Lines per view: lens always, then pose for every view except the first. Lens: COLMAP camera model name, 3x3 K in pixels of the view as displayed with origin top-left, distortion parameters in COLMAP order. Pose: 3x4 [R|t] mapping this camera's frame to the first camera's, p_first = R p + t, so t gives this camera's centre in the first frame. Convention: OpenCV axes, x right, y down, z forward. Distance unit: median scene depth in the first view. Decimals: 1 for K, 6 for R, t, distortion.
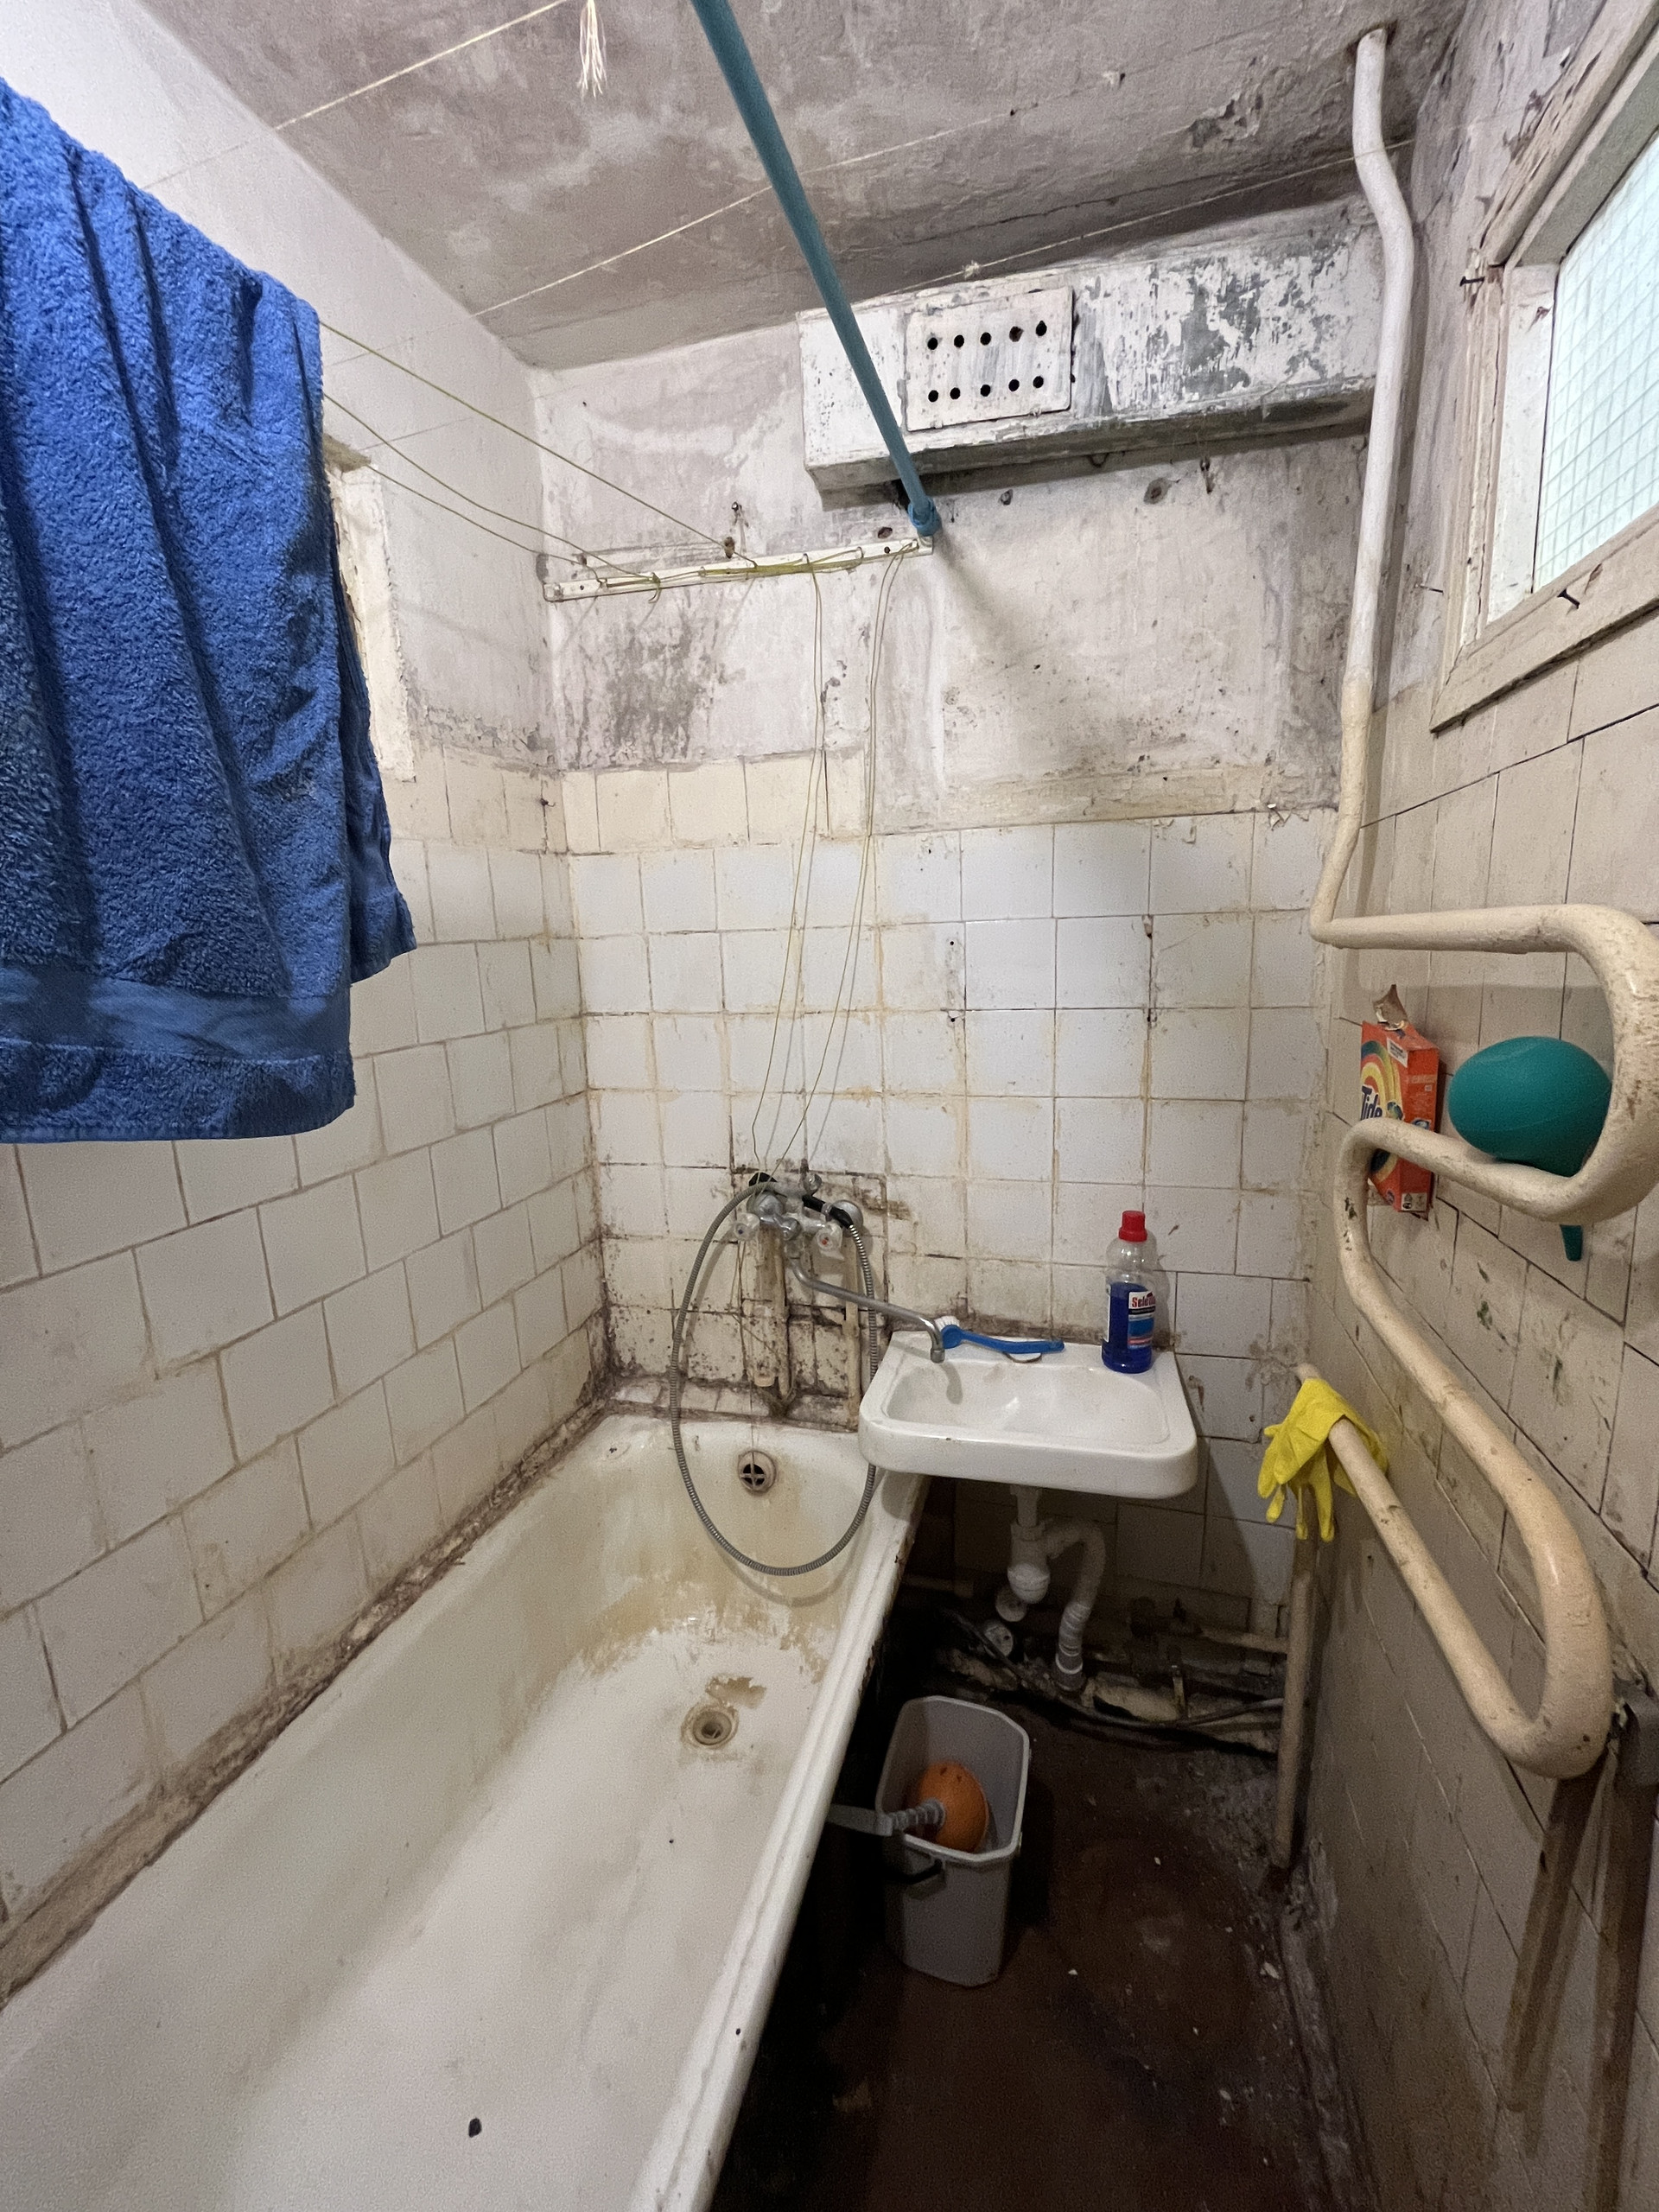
lens RADIAL K [[900.3, 0, 830.0], [0, 900.3, 1110.0], [0, 0, 1]] dist [-0.002309, -0.000776]
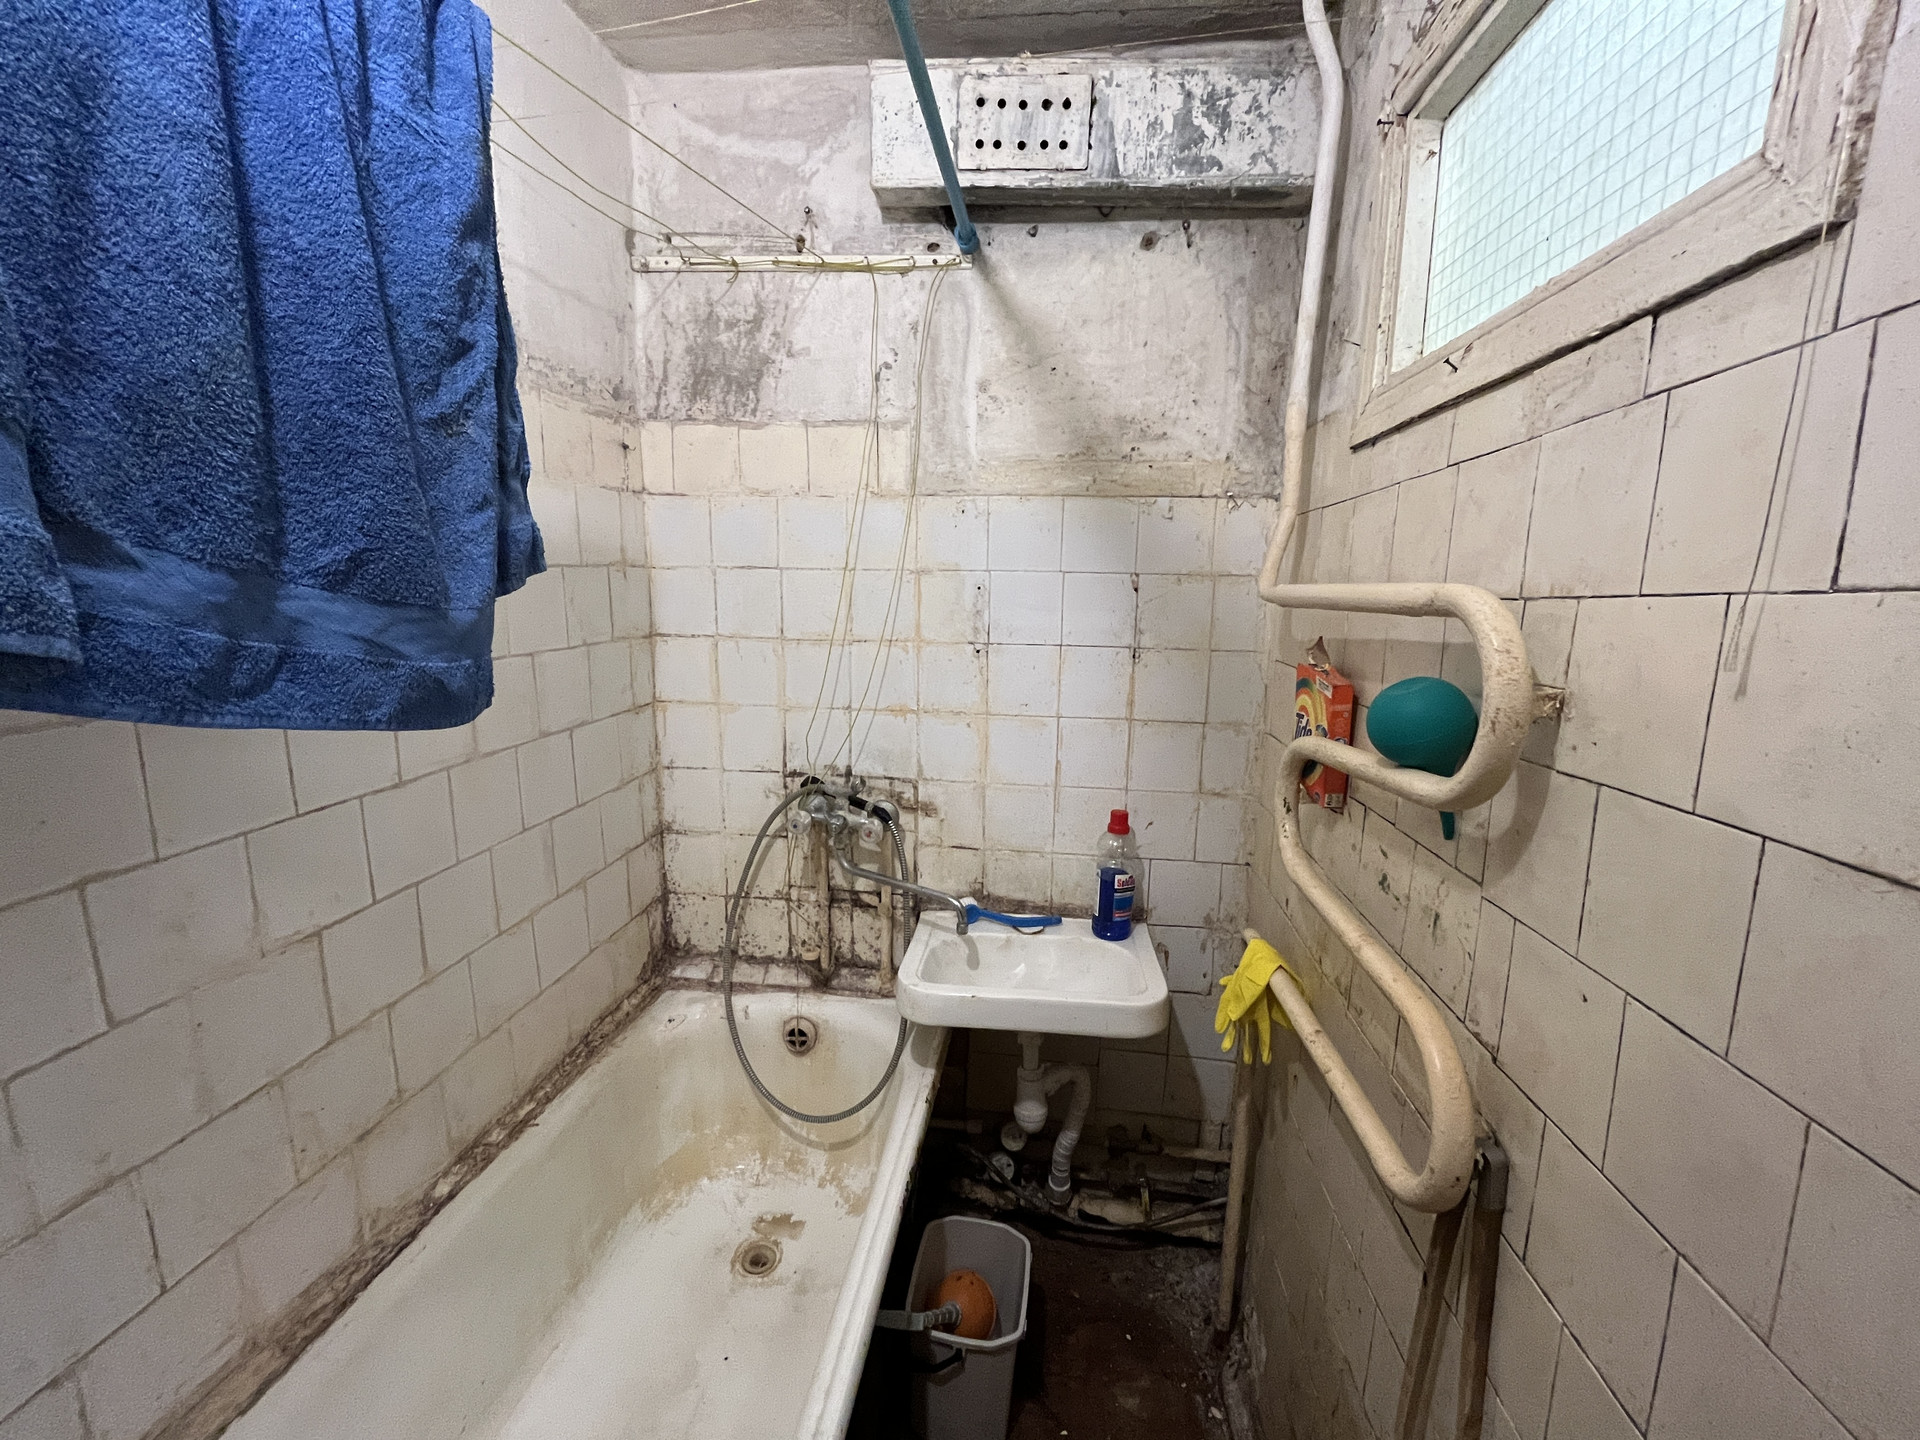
lens RADIAL K [[781.5, 0, 961.4], [0, 781.5, 717.8], [0, 0, 1]] dist [-0.002309, -0.000776]
pose [[0.987563, 0.023429, 0.155467, -0.051480], [-0.021125, 0.999641, -0.016455, 0.007660], [-0.155796, 0.012966, 0.987704, -0.036296]]
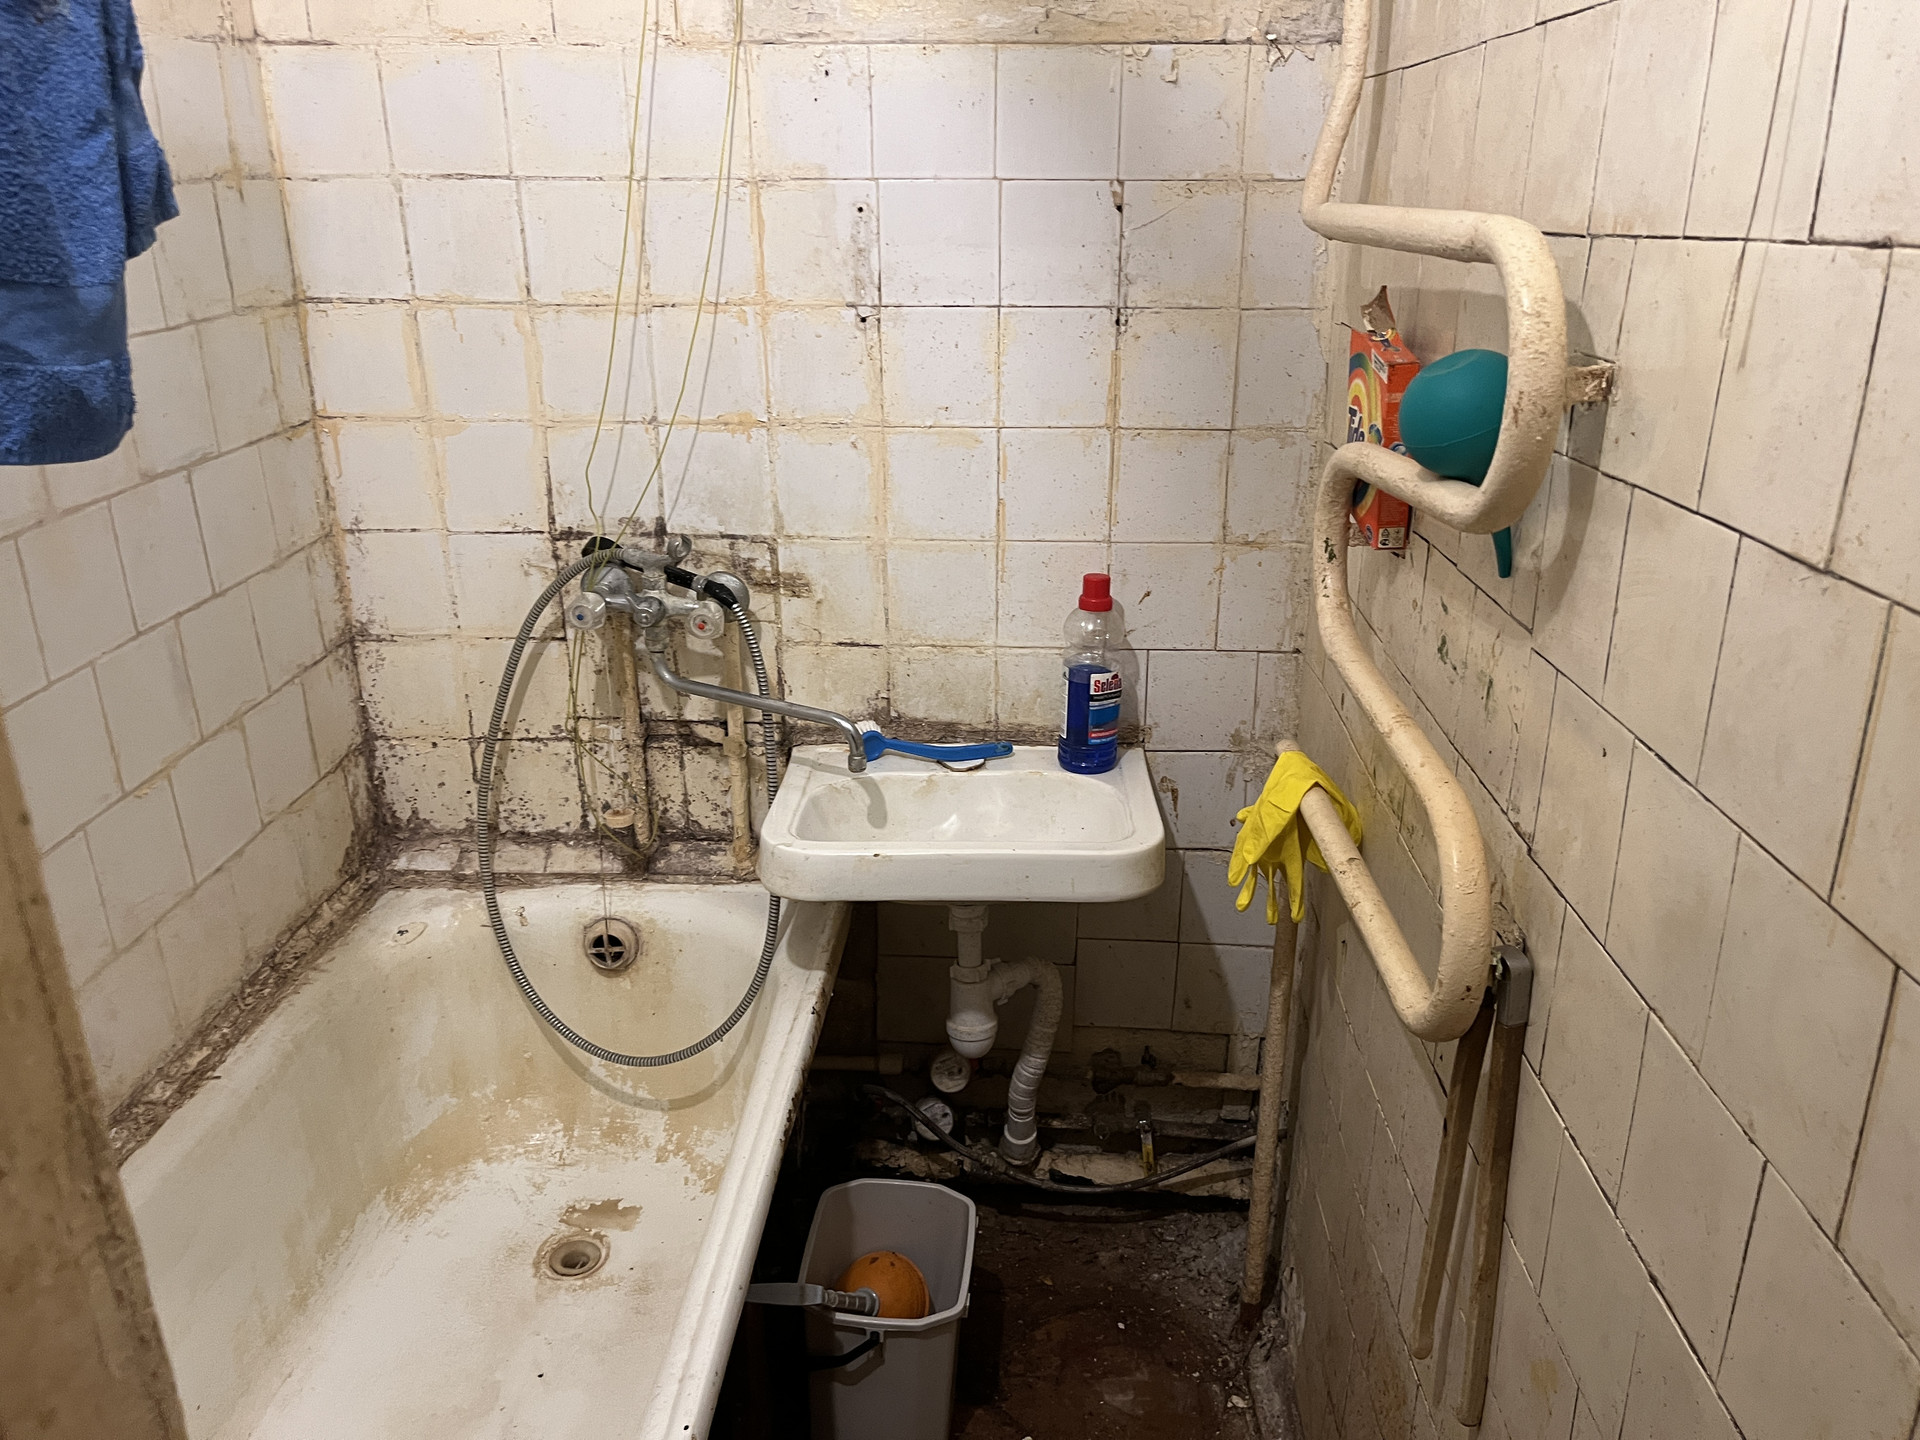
lens RADIAL K [[1448.0, 0, 974.7], [0, 1448.0, 708.9], [0, 0, 1]] dist [0.066349, -0.092602]
pose [[0.972692, -0.047717, 0.227140, -0.065632], [0.009292, 0.985859, 0.167319, 0.016398], [-0.231912, -0.160640, 0.959381, -0.228521]]
